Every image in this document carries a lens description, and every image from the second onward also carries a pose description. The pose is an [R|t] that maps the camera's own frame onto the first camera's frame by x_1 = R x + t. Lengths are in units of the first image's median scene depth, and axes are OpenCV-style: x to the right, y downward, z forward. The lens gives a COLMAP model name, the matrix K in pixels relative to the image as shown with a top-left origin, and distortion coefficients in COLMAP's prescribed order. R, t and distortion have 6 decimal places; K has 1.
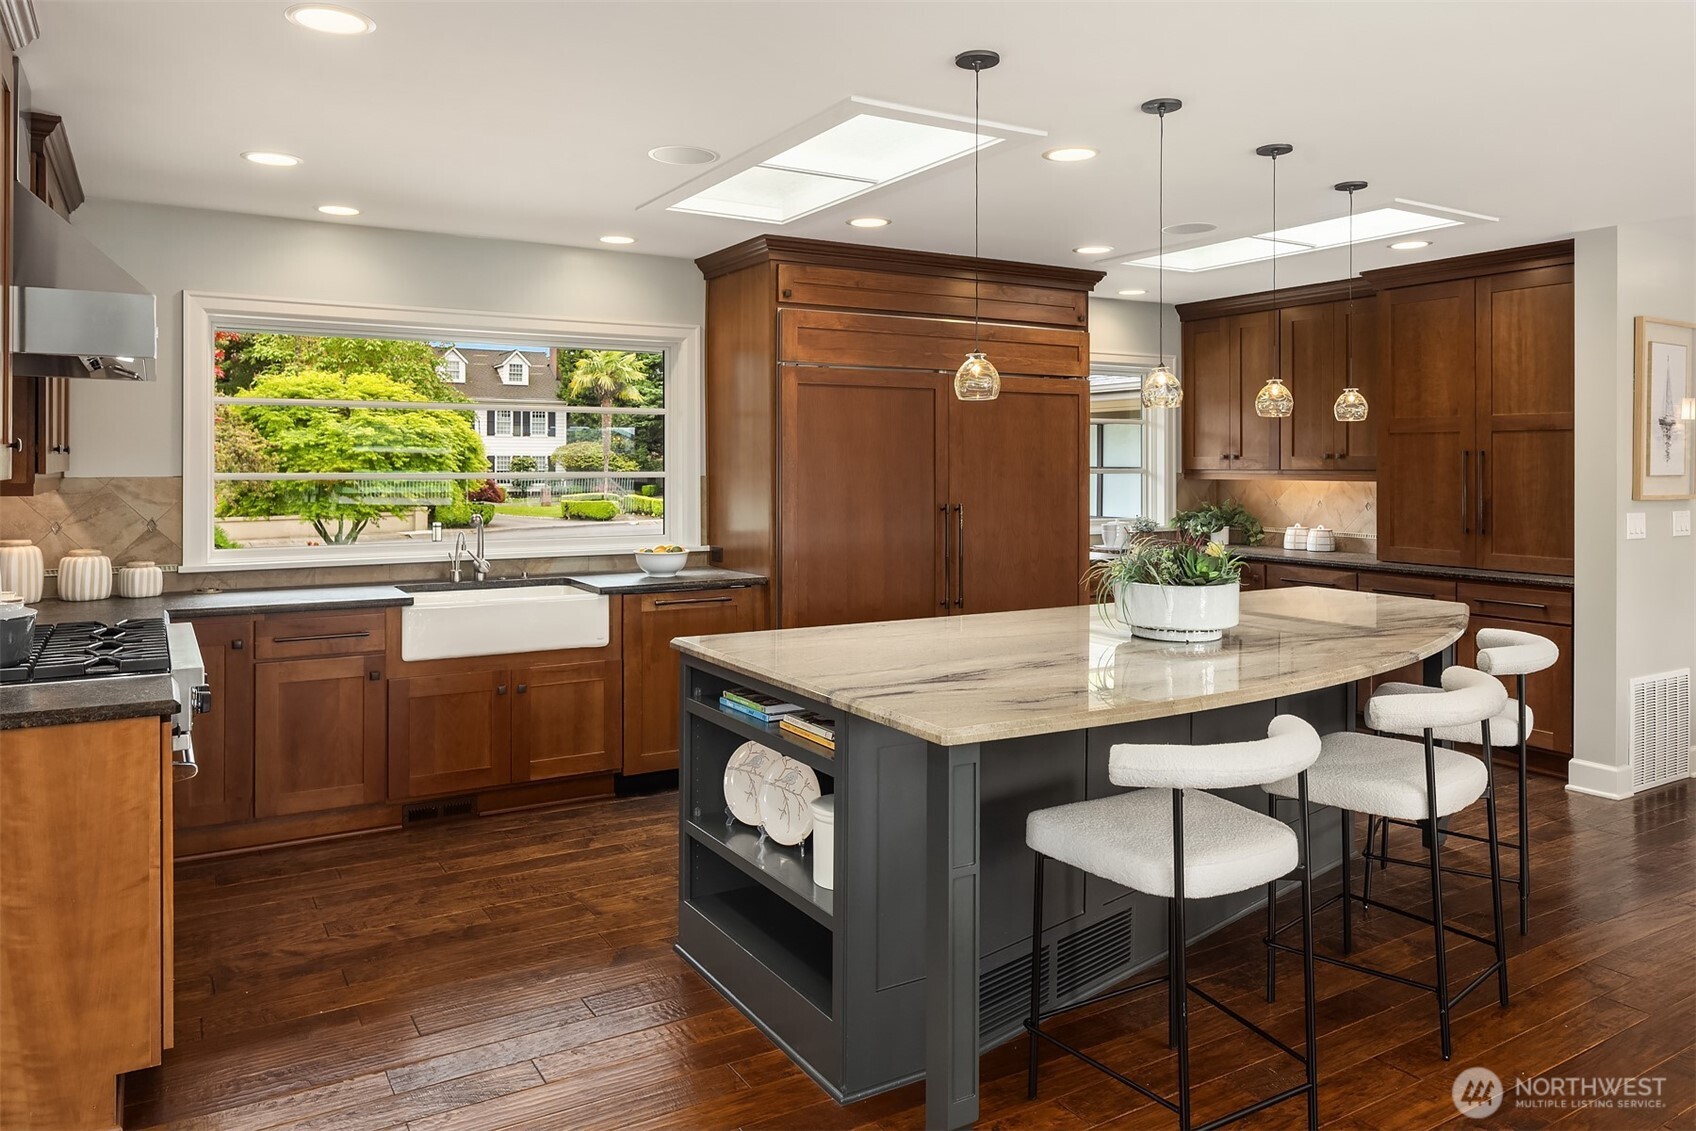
lens RADIAL K [[1177.4, 0, 844.5], [0, 1177.4, 464.0], [0, 0, 1]] dist [-0.003444, 0.003445]
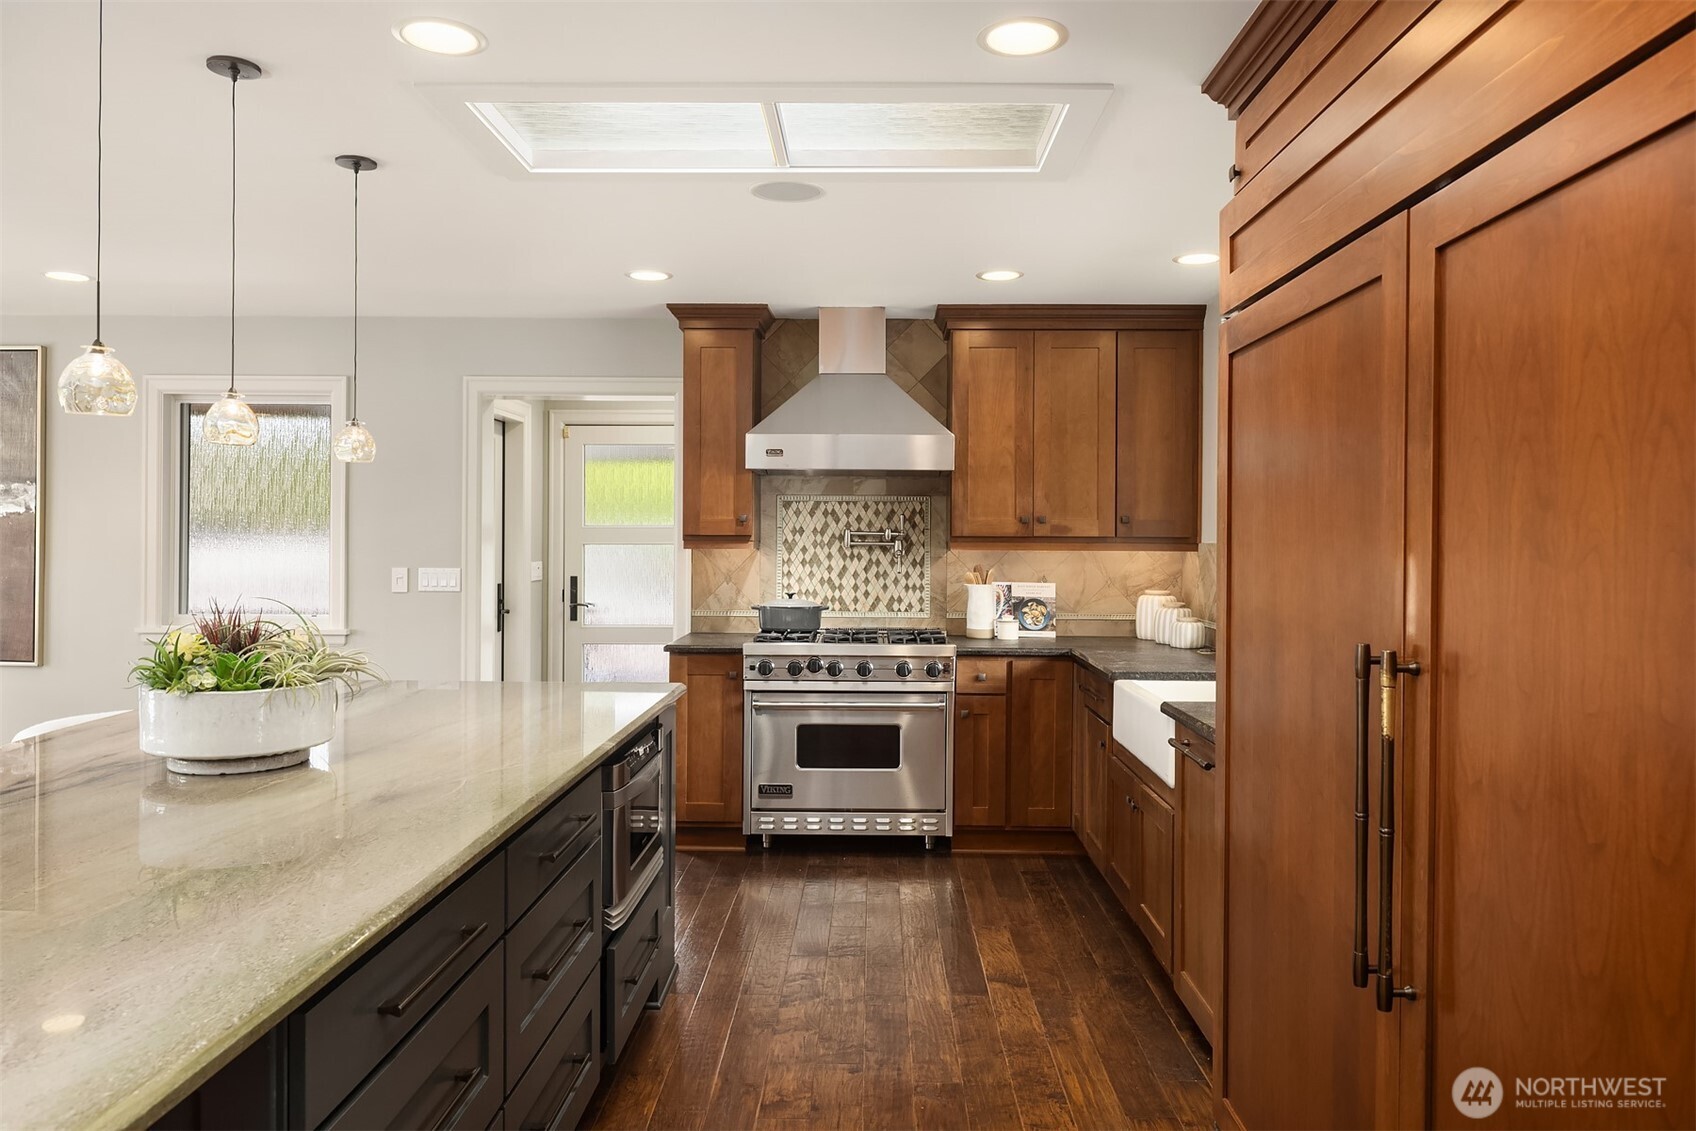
lens RADIAL K [[1160.5, 0, 849.5], [0, 1160.5, 546.5], [0, 0, 1]] dist [-0.001676, 0.000099]
pose [[-0.537605, 0.001039, -0.843196, 0.445184], [-0.009476, 0.999929, 0.007274, 0.007989], [0.843144, 0.011900, -0.537557, 1.125017]]
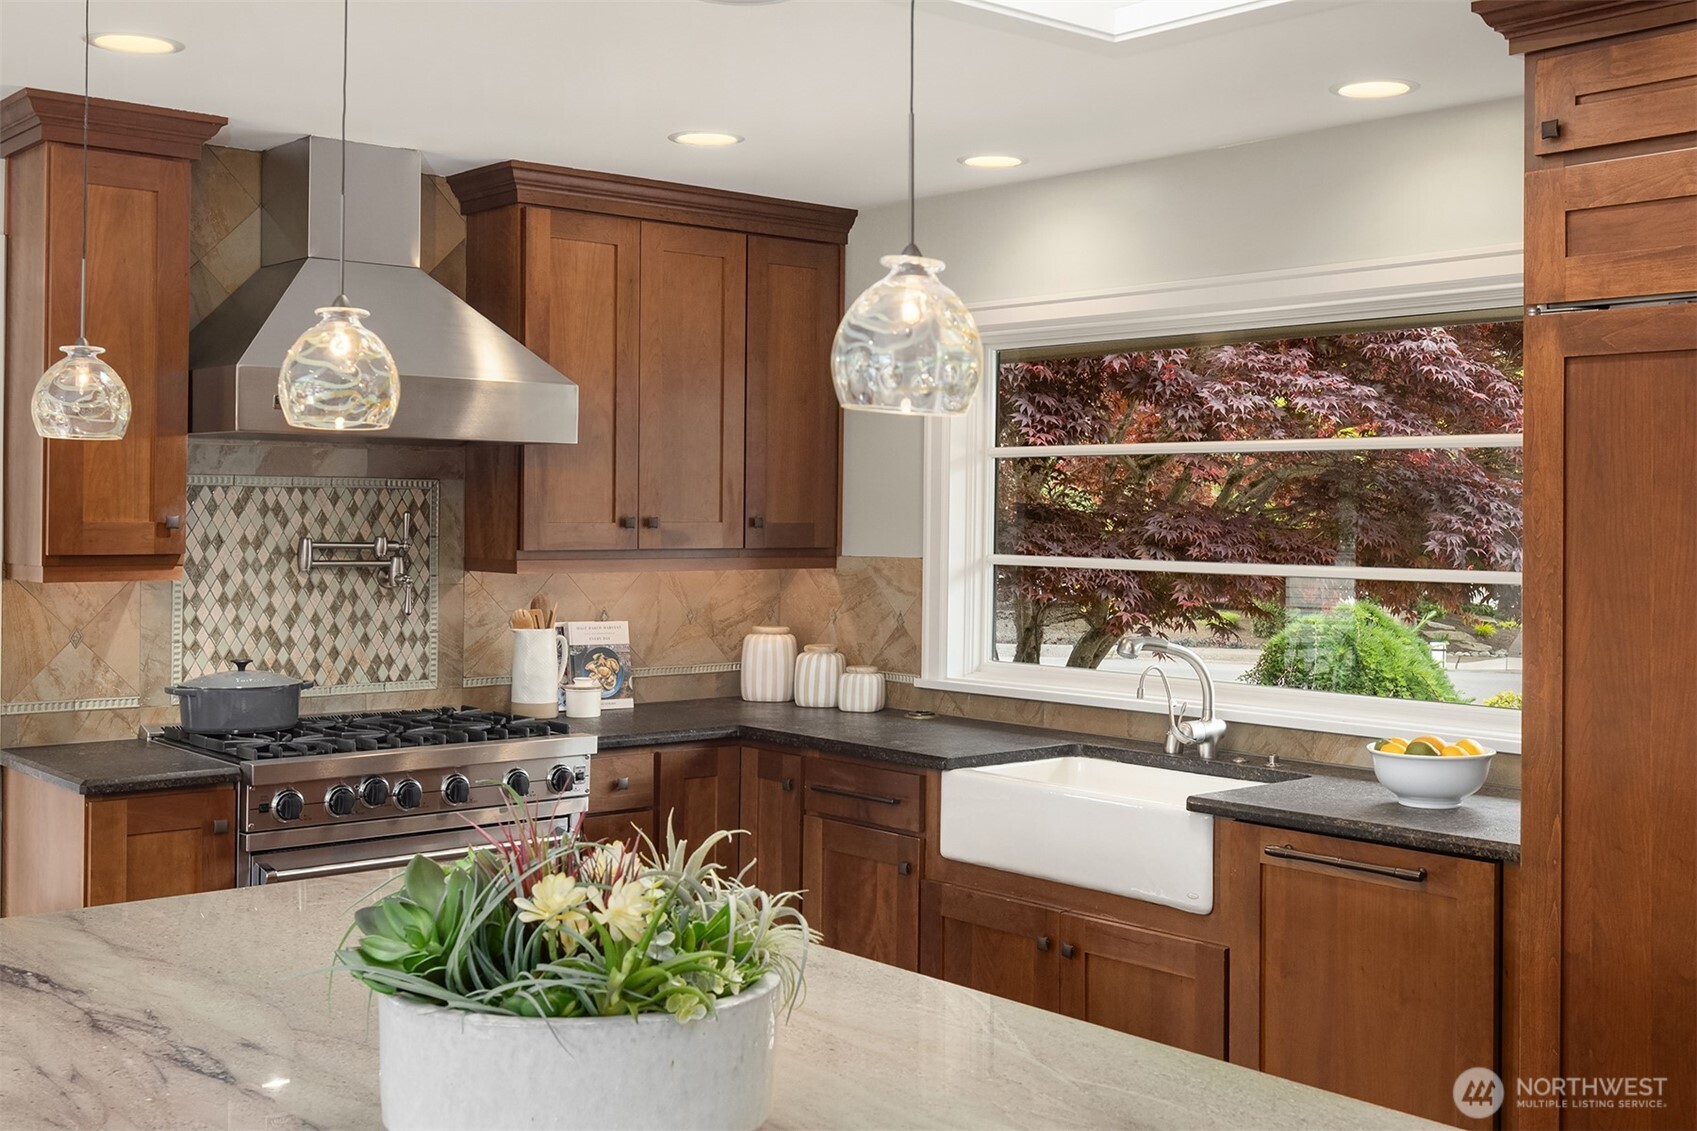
lens RADIAL K [[1845.6, 0, 853.0], [0, 1845.6, 474.2], [0, 0, 1]] dist [0.000412, 0.000838]
pose [[0.162432, -0.020795, -0.986501, 0.519179], [-0.009934, 0.999693, -0.022709, -0.013928], [0.986670, 0.013488, 0.162176, 0.672831]]
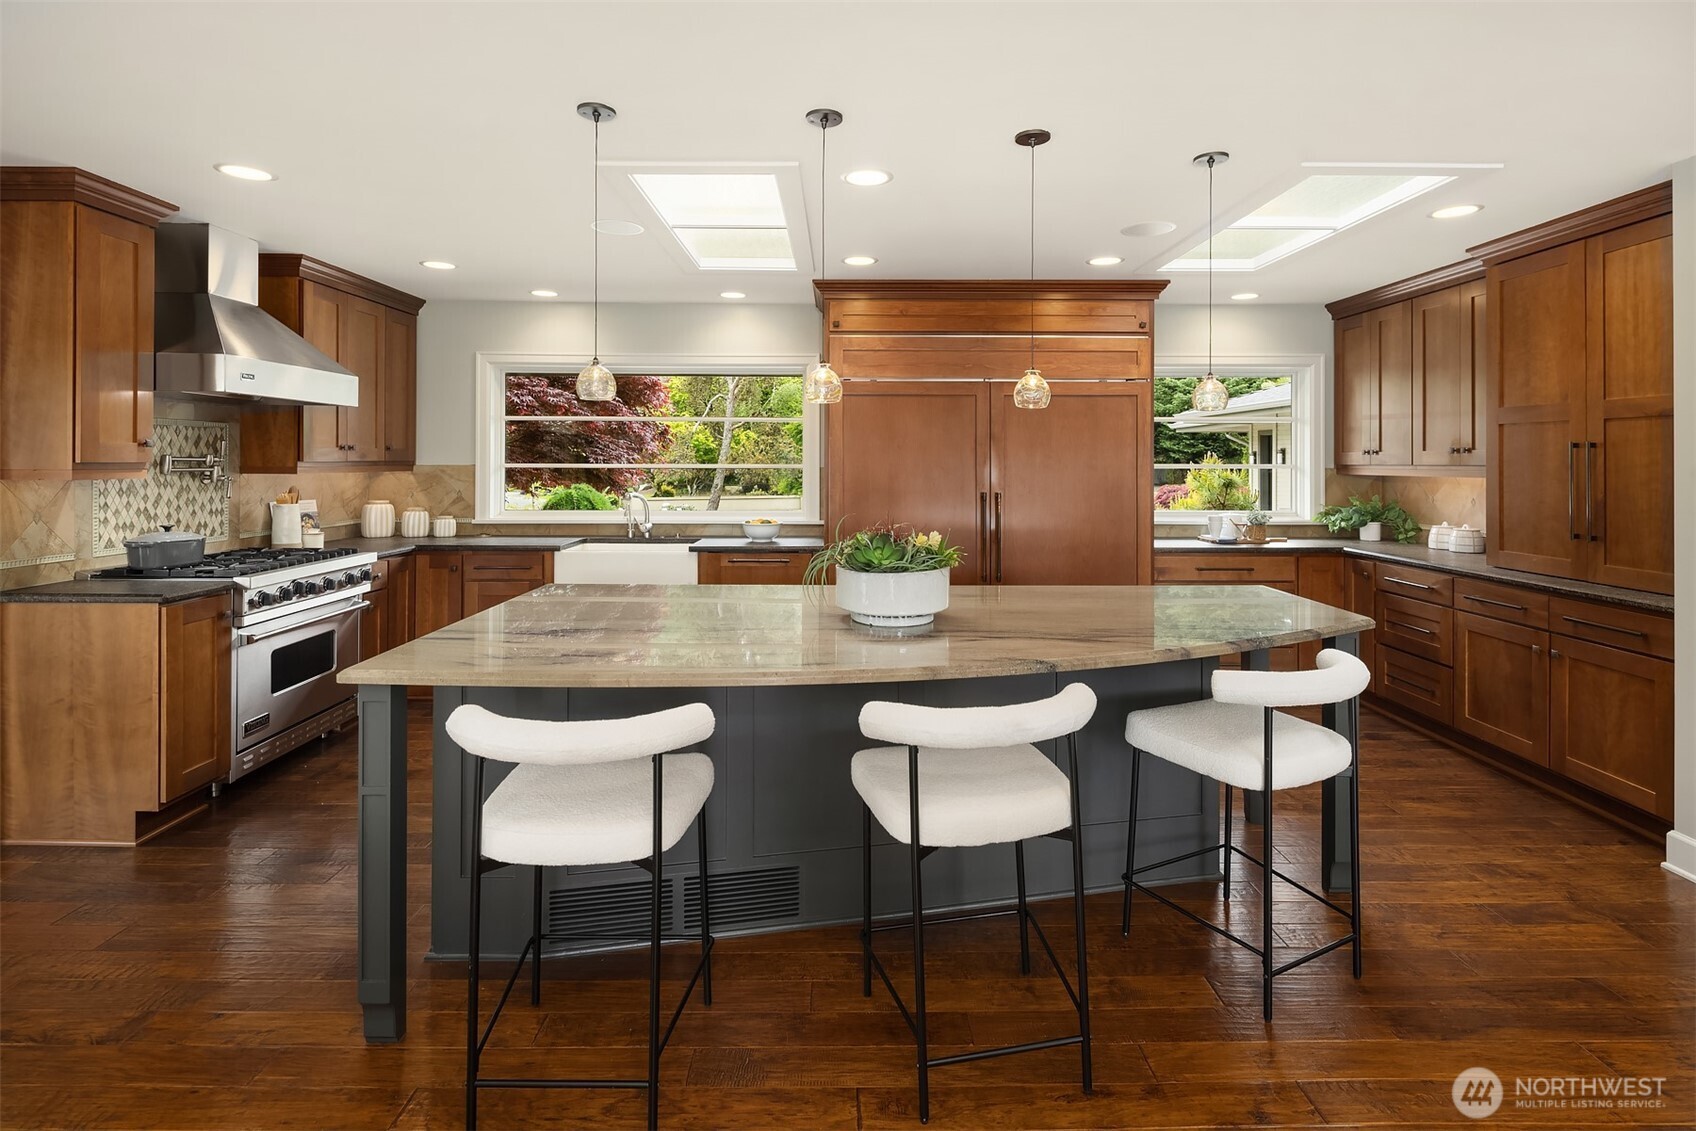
lens RADIAL K [[838.5, 0, 850.5], [0, 838.5, 457.1], [0, 0, 1]] dist [0.002480, -0.000371]
pose [[0.859682, -0.001100, -0.510828, 0.428069], [-0.002454, 0.999977, -0.006282, 0.005040], [0.510823, 0.006654, 0.859660, 0.229041]]
